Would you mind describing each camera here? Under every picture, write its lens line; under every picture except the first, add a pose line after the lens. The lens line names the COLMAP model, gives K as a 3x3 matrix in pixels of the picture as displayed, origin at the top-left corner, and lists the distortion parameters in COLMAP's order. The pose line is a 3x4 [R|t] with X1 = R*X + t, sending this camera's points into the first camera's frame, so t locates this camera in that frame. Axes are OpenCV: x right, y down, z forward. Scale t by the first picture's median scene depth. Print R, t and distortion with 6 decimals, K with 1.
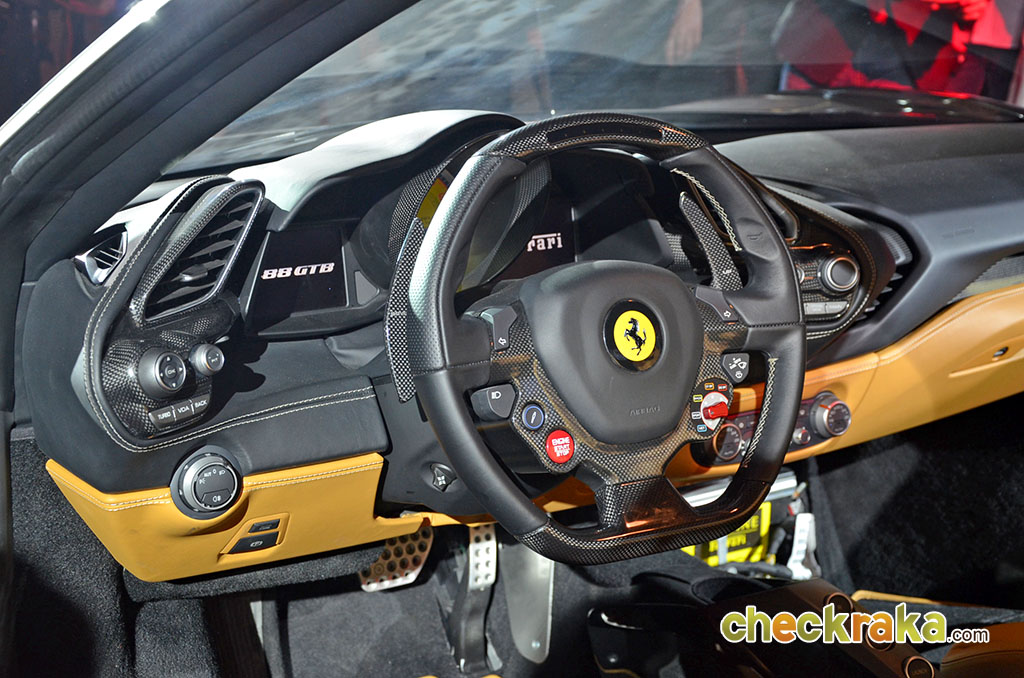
lens RADIAL K [[1628.7, 0, 512.0], [0, 1628.7, 338.2], [0, 0, 1]] dist [0.174956, 0.000000]
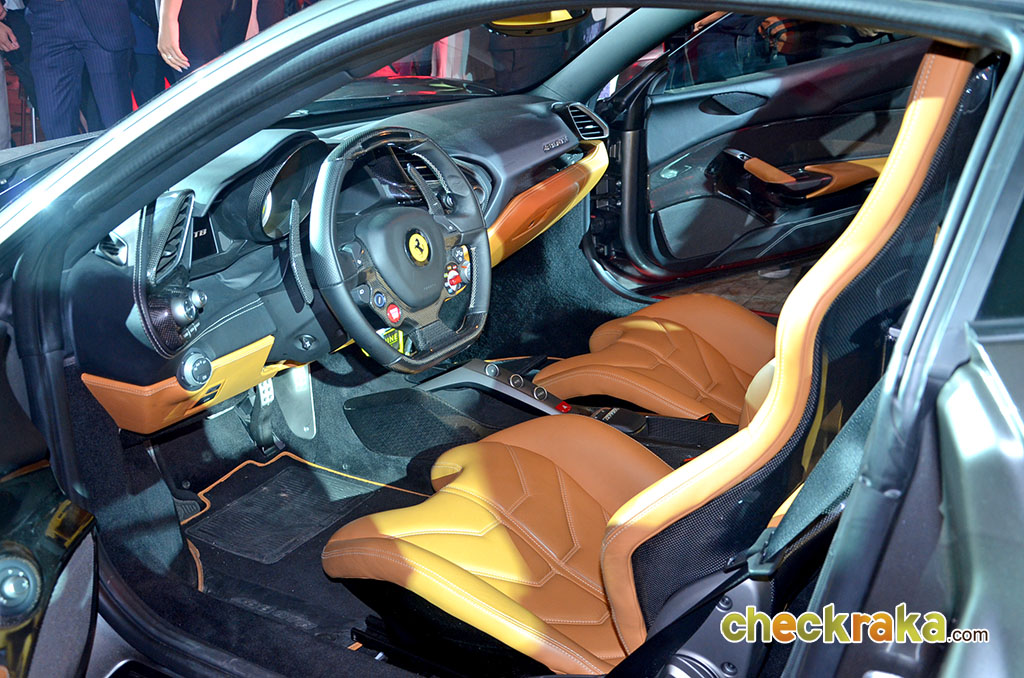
lens RADIAL K [[1084.7, 0, 512.6], [0, 1084.7, 337.9], [0, 0, 1]] dist [0.017422, 0.000000]
pose [[0.897130, -0.182797, 0.402173, -0.329863], [0.133238, 0.979942, 0.148192, -0.066679], [-0.421196, -0.079363, 0.903491, -0.161530]]
